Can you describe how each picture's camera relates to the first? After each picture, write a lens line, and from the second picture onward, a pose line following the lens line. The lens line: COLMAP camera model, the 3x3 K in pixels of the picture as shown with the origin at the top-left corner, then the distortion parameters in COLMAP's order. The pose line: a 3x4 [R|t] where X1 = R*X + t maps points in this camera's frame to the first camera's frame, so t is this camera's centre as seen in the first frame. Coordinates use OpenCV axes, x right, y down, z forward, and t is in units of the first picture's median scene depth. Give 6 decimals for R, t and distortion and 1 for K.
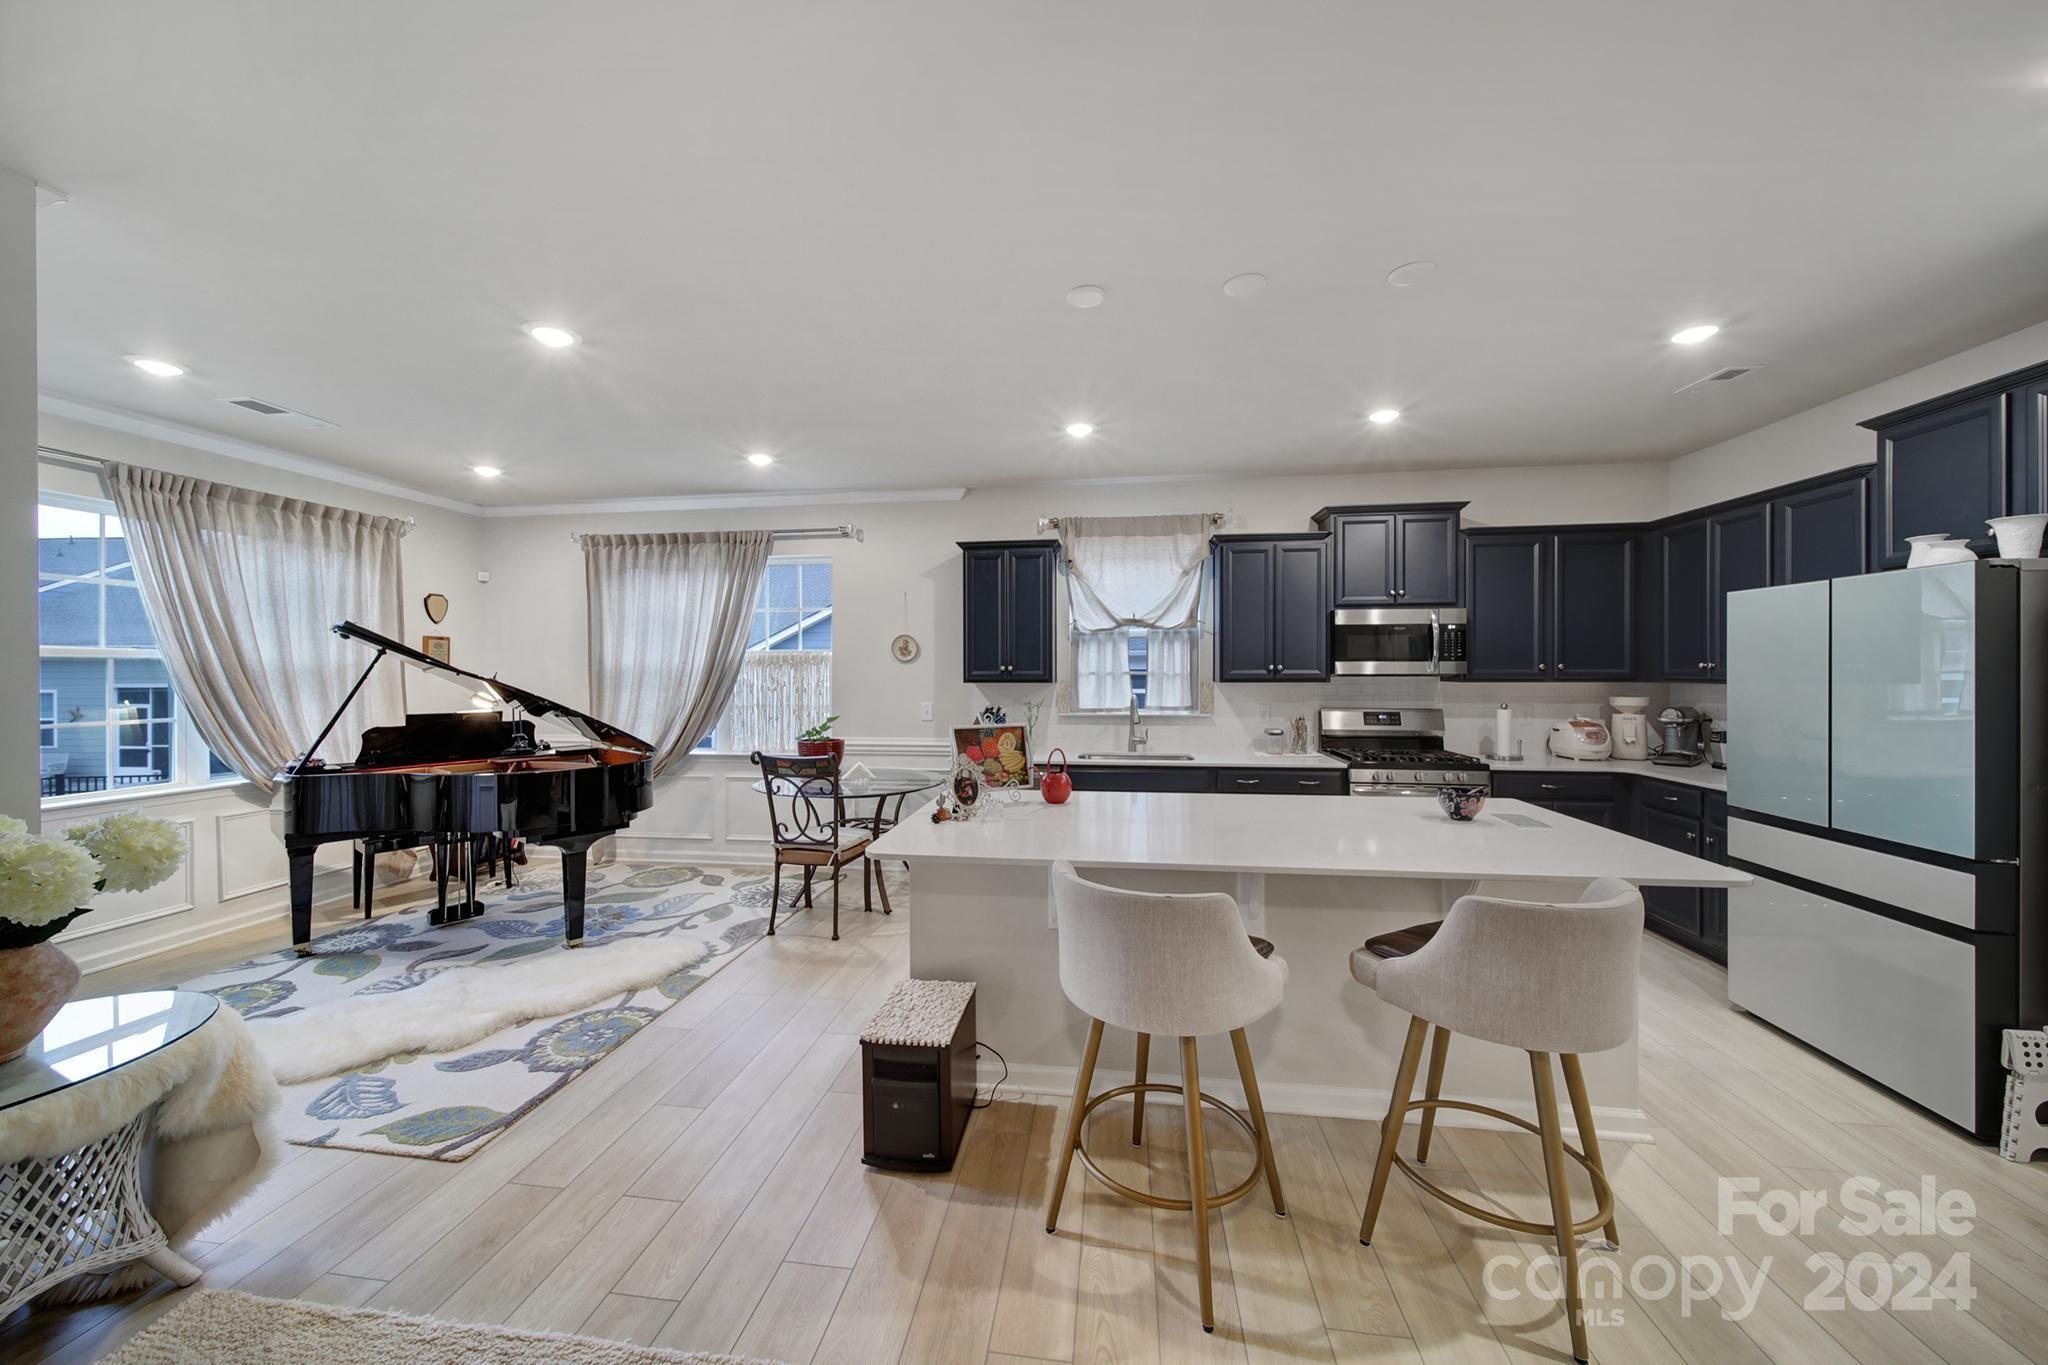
lens RADIAL K [[725.5, 0, 1018.0], [0, 725.5, 672.1], [0, 0, 1]] dist [0.000278, -0.001546]
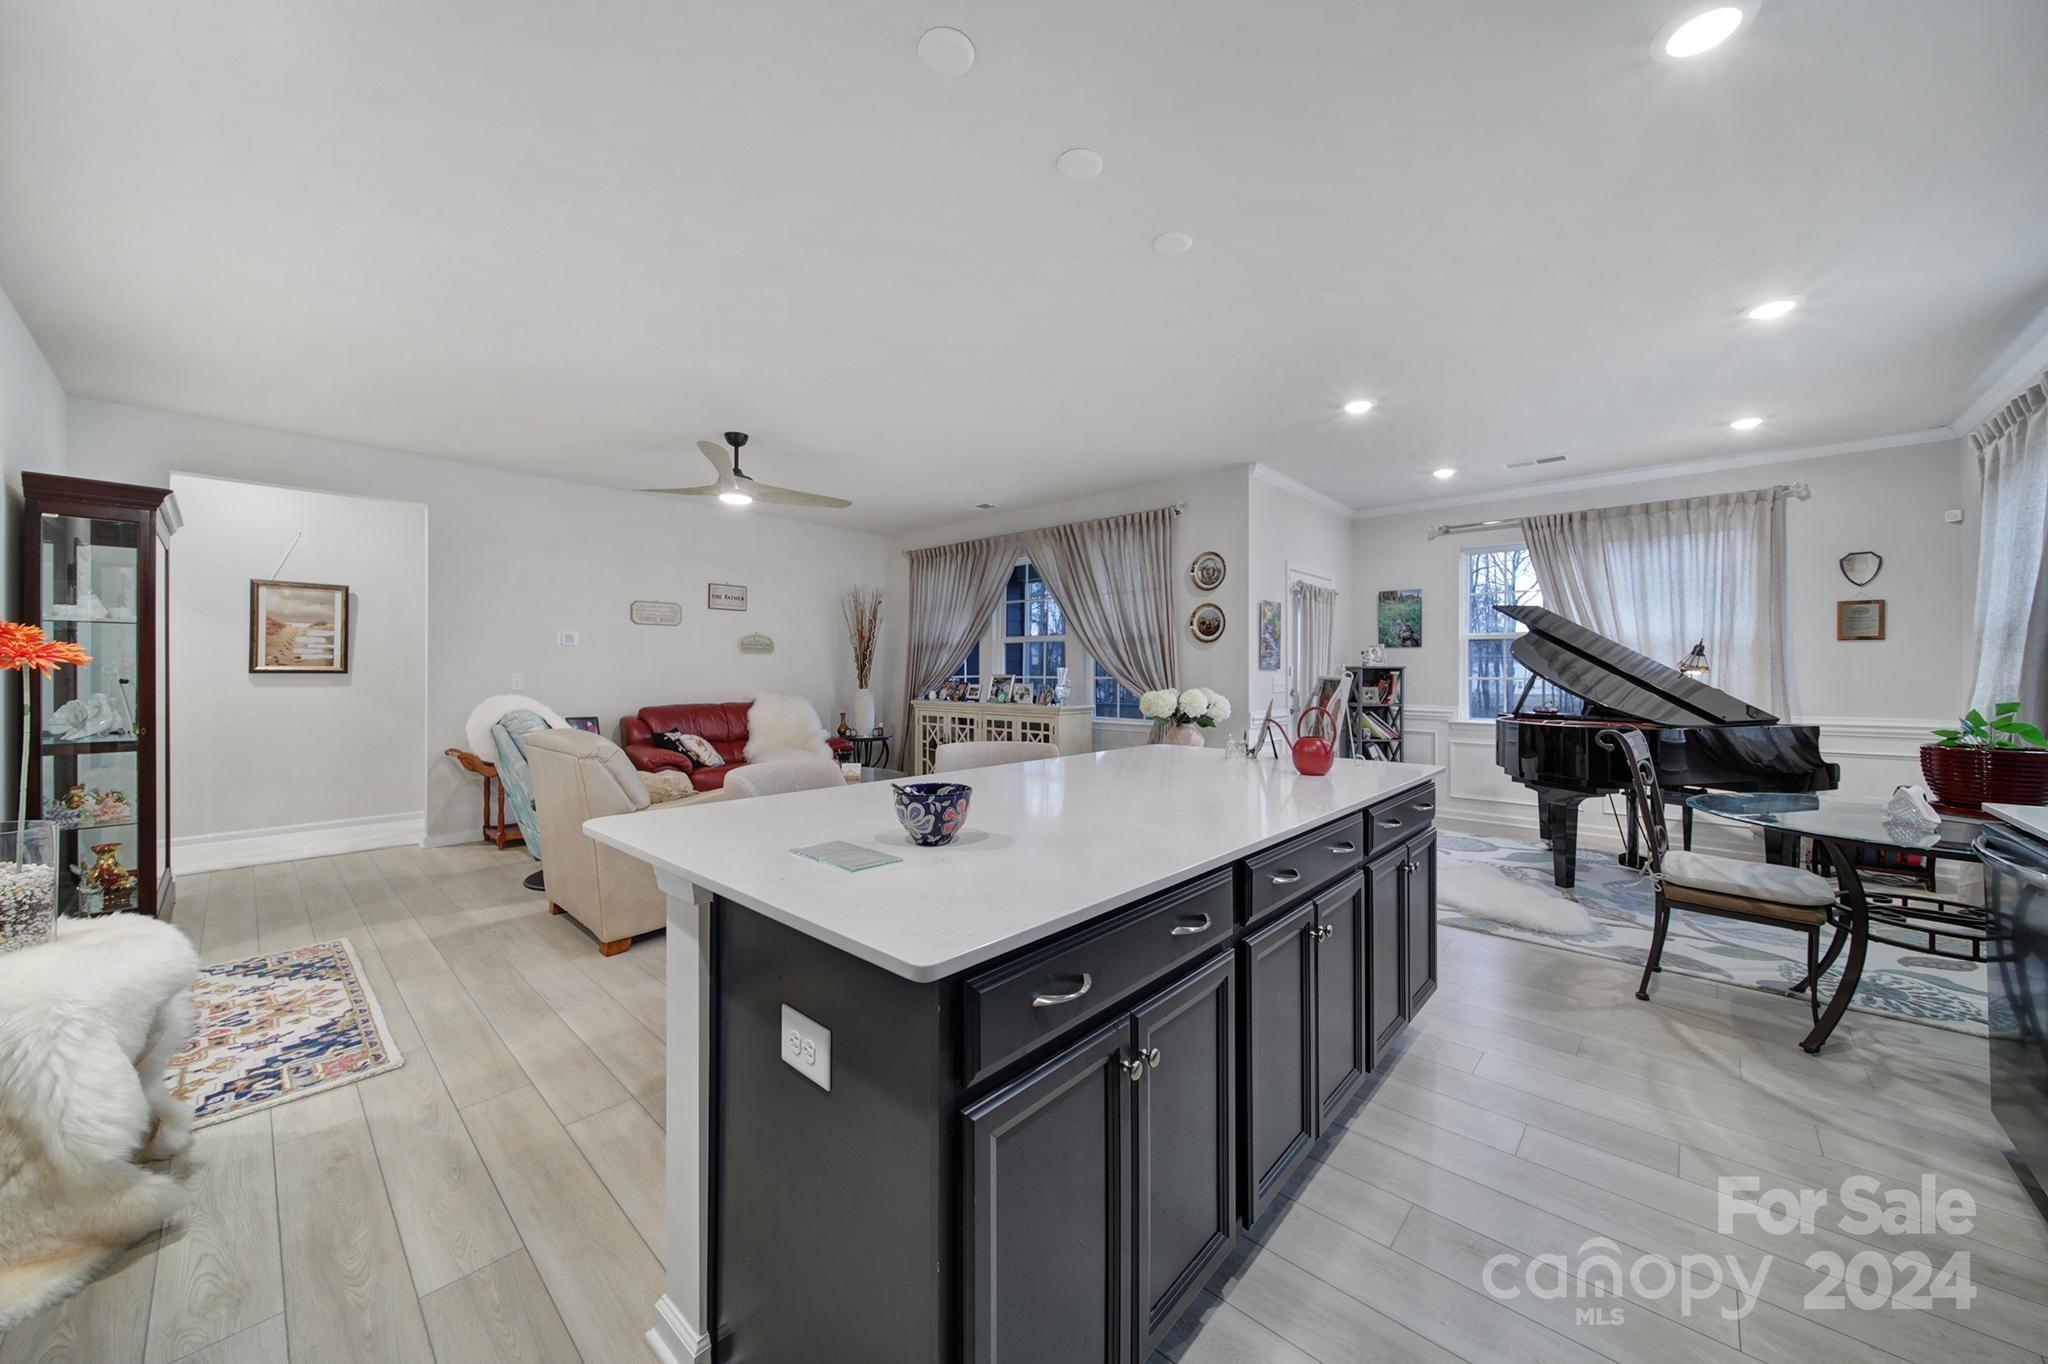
lens RADIAL K [[725.5, 0, 1020.7], [0, 725.5, 673.6], [0, 0, 1]] dist [0.000278, -0.001546]
pose [[-0.571446, 0.004142, -0.820629, 0.589507], [-0.000122, 0.999987, 0.005132, 0.041653], [0.820639, 0.003032, -0.571438, 0.791048]]
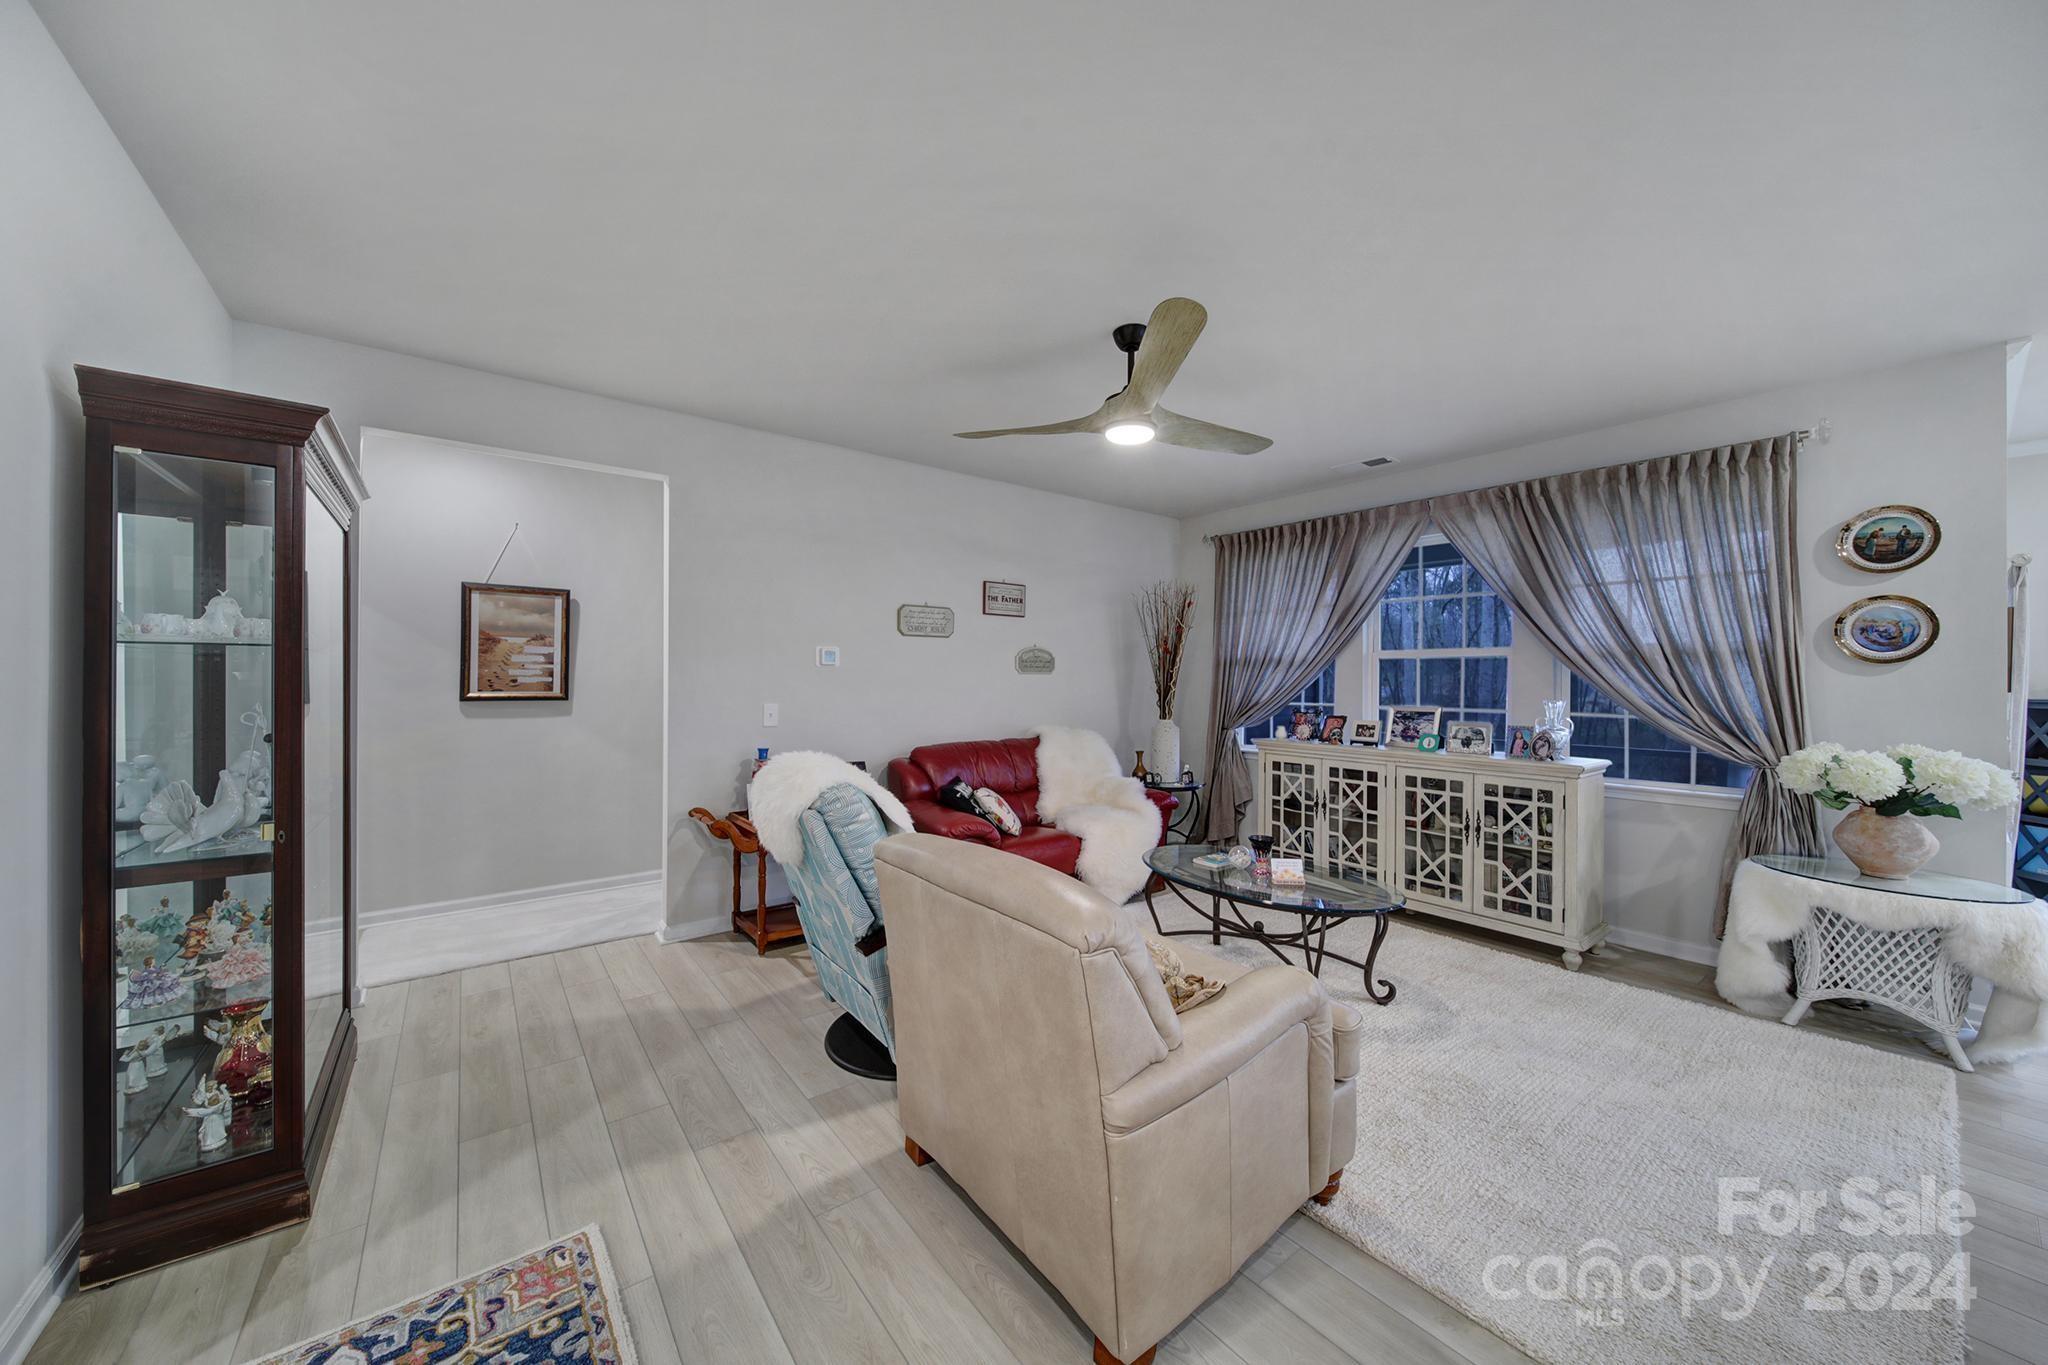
lens RADIAL K [[725.5, 0, 1021.4], [0, 725.5, 678.9], [0, 0, 1]] dist [0.000278, -0.001546]
pose [[-0.701056, 0.000846, -0.713106, 0.498300], [-0.003784, 0.999981, 0.004907, 0.010933], [0.713096, 0.006139, -0.701039, 0.252685]]
